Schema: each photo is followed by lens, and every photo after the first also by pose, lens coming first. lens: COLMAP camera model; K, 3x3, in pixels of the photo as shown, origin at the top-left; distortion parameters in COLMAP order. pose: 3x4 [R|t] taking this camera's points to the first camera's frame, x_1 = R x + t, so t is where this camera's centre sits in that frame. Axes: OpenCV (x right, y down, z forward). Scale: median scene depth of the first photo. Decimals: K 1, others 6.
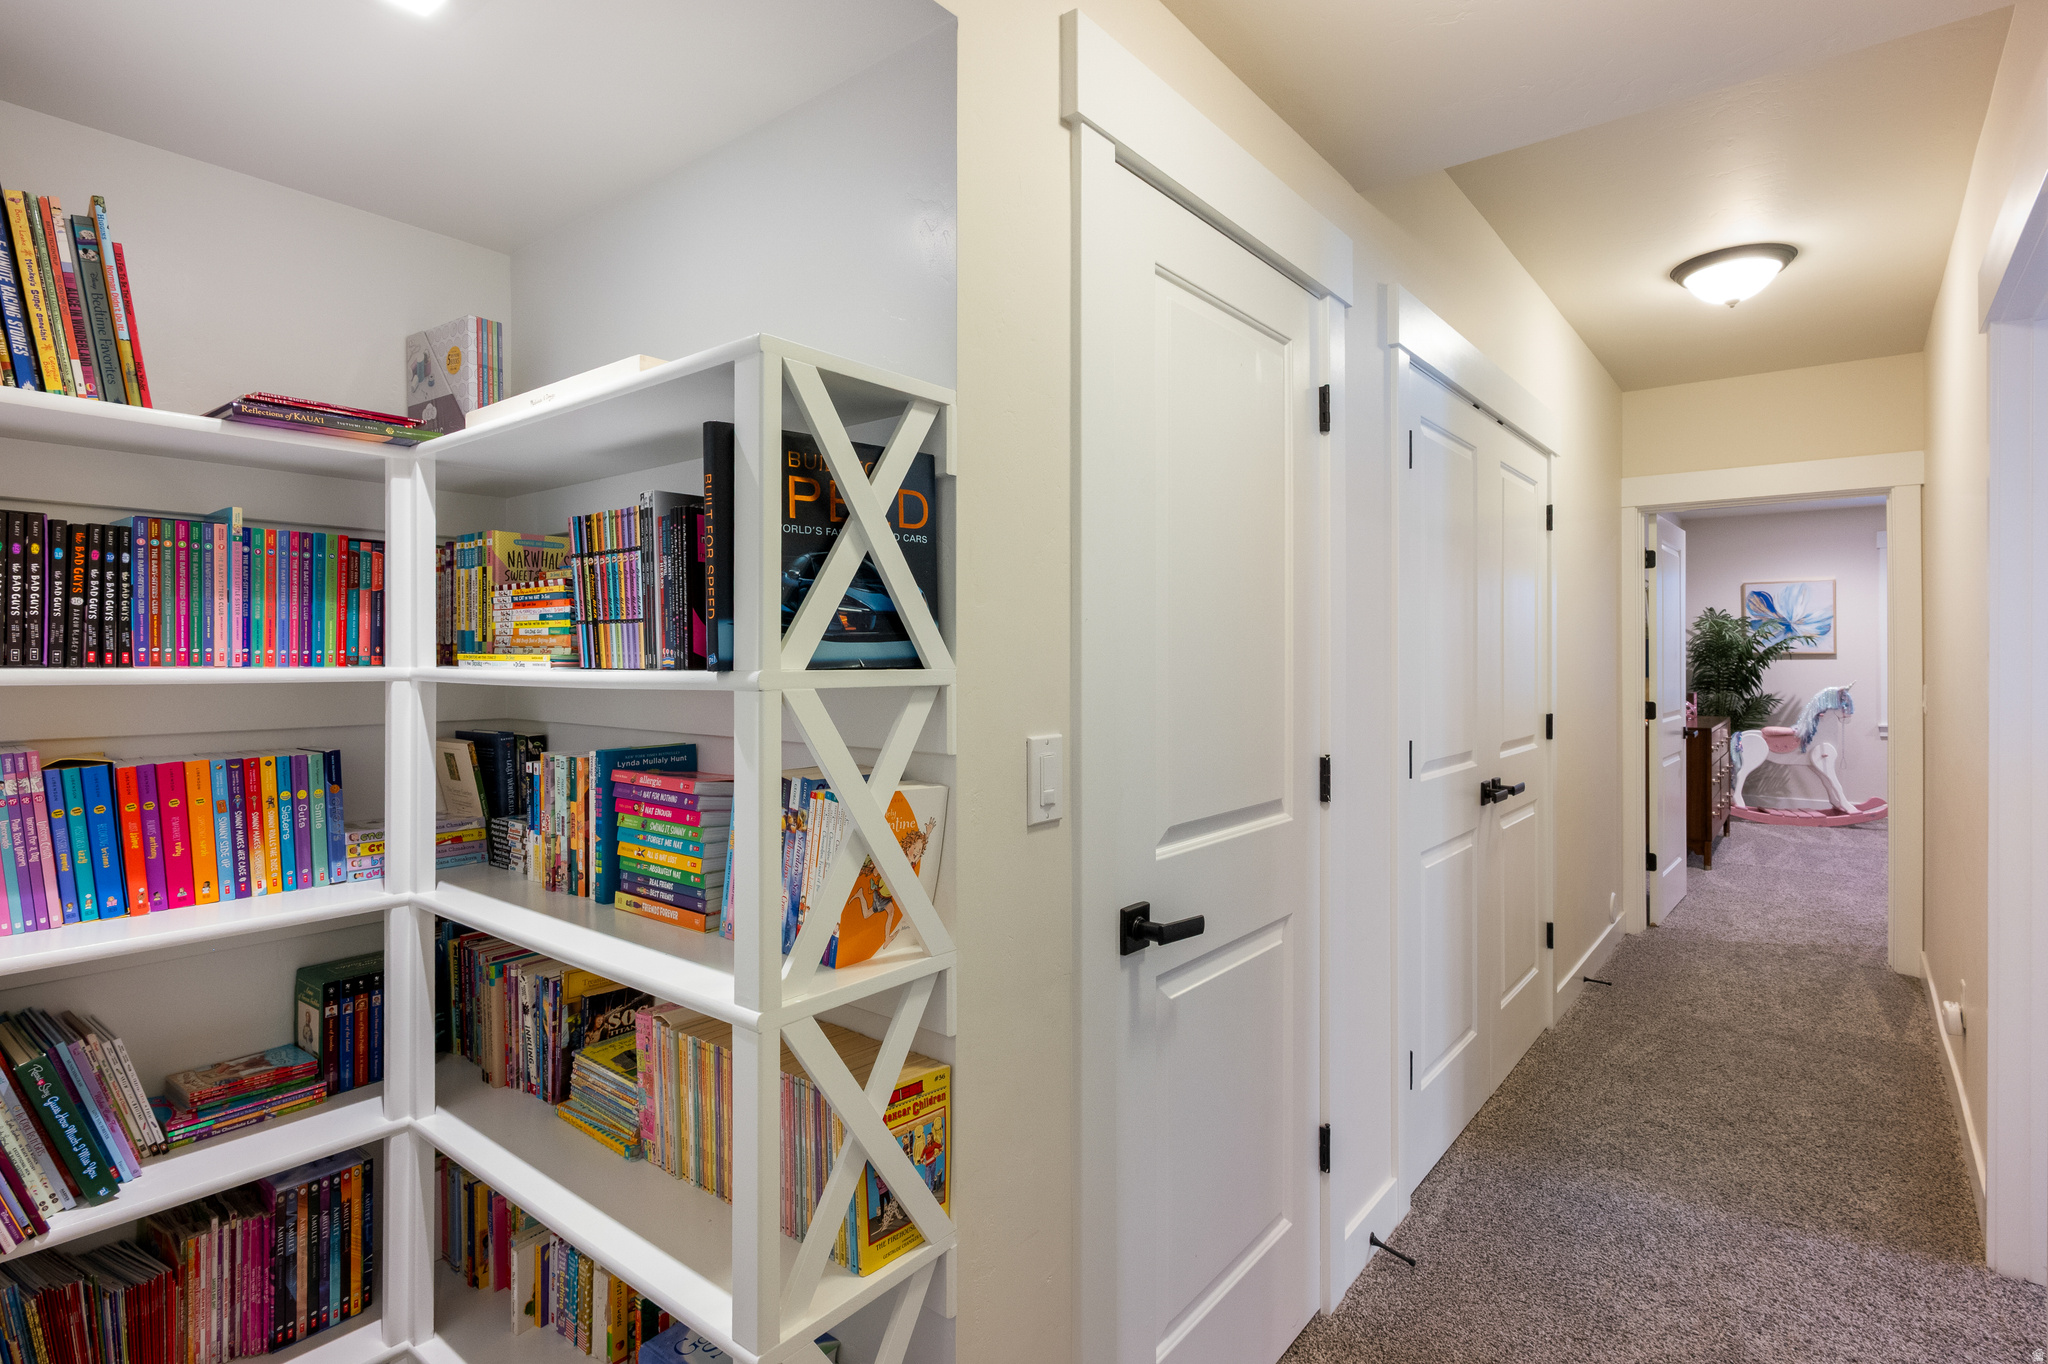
lens RADIAL K [[1023.6, 0, 1025.5], [0, 1023.6, 659.5], [0, 0, 1]] dist [0.000424, 0.001331]
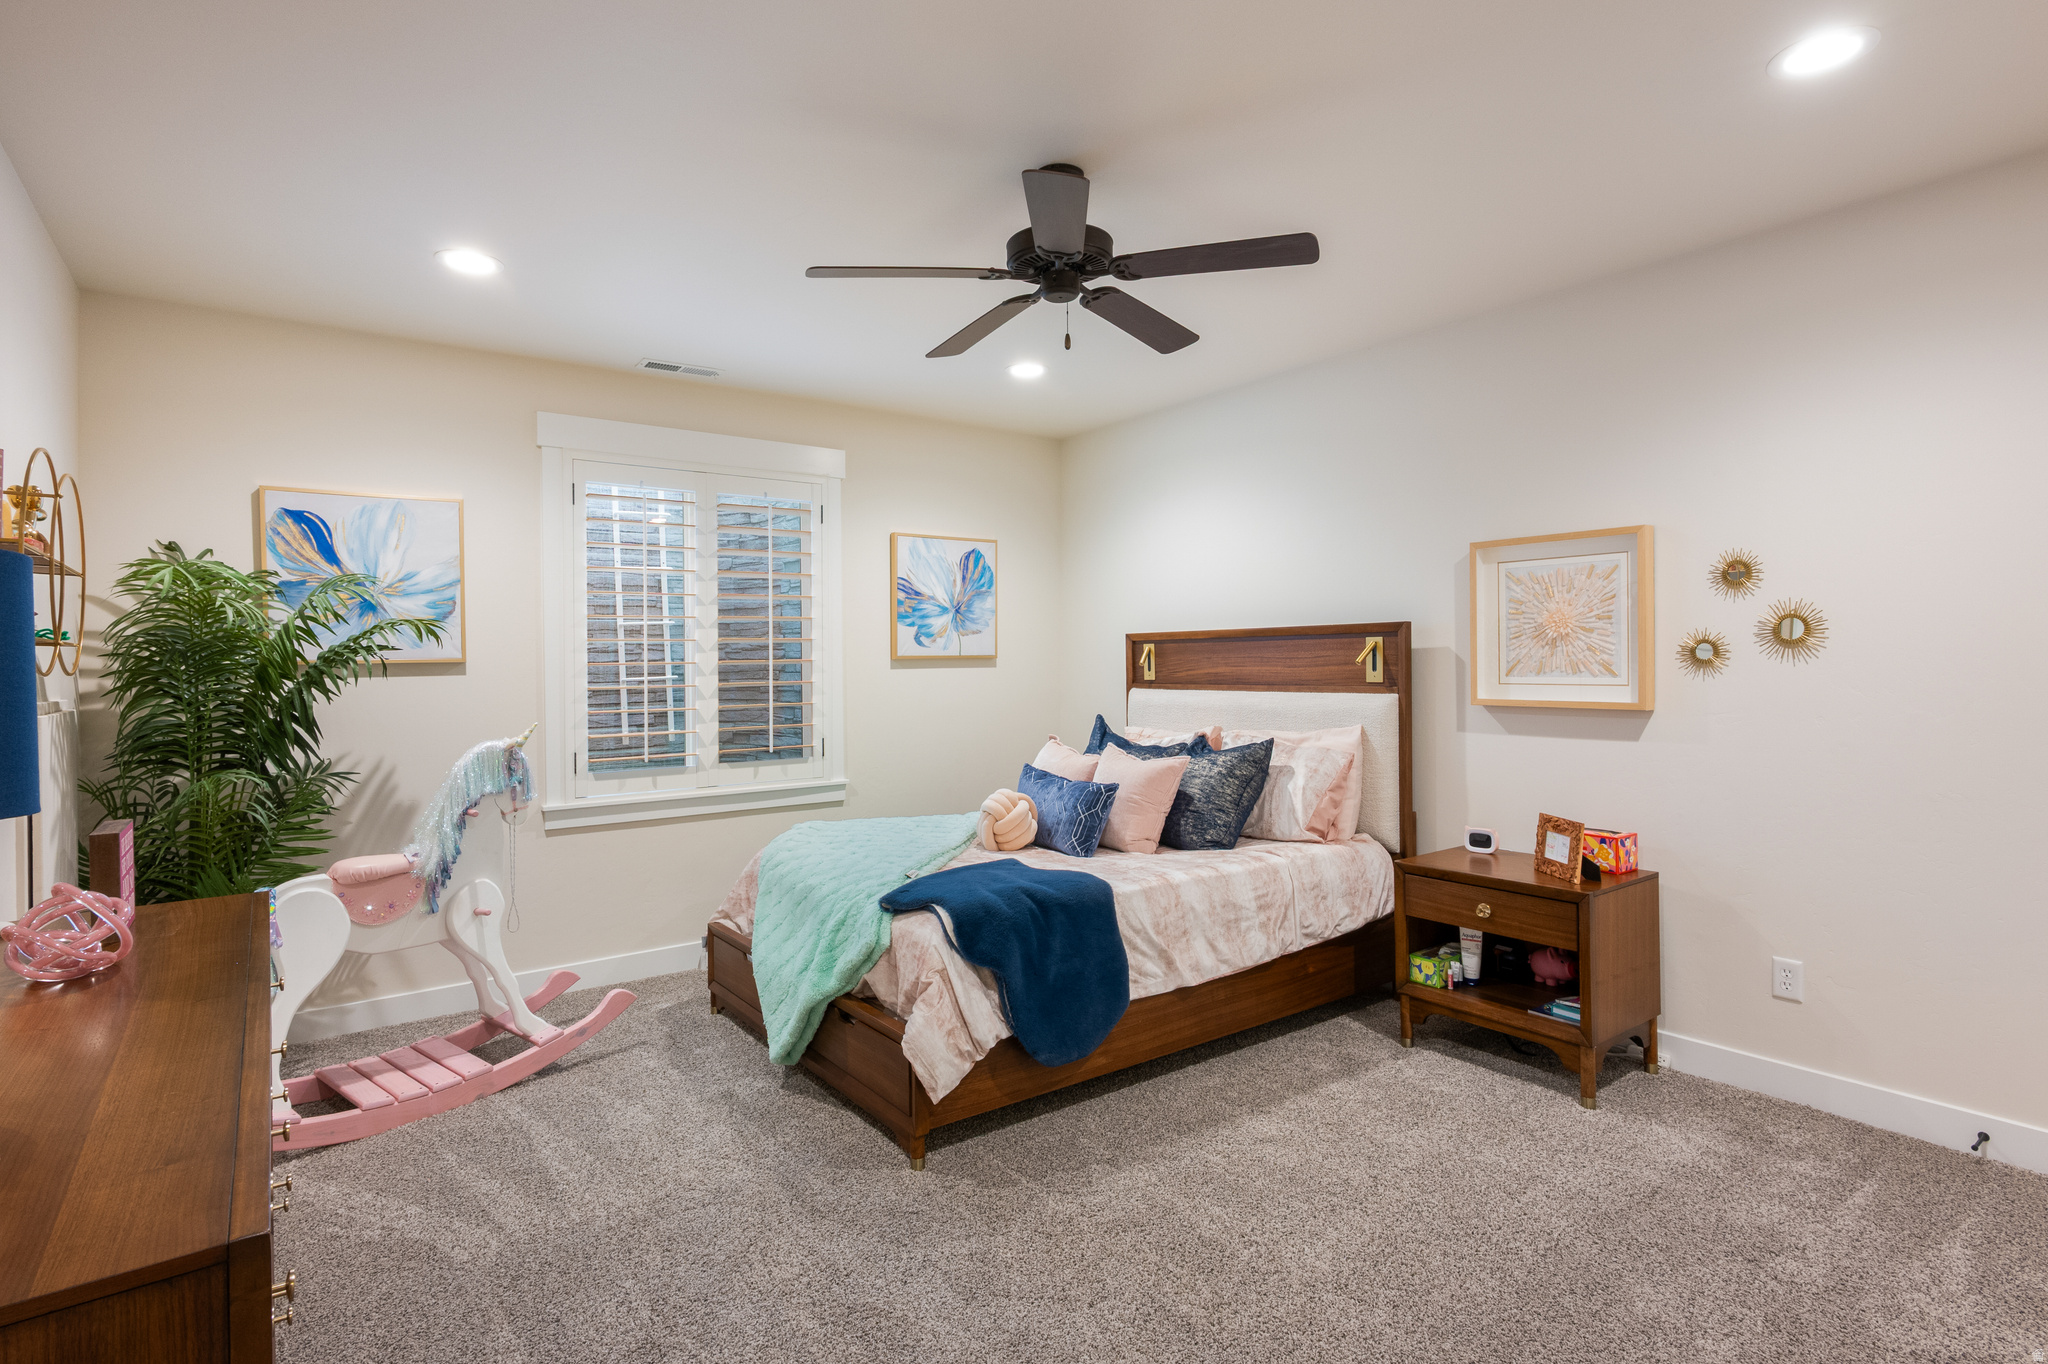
lens RADIAL K [[1023.6, 0, 1027.5], [0, 1023.6, 664.9], [0, 0, 1]] dist [0.000424, 0.001331]
pose [[0.282211, -0.011806, 0.959280, 0.422375], [0.014473, 0.999863, 0.008048, -0.004390], [-0.959243, 0.011612, 0.282343, 0.630880]]
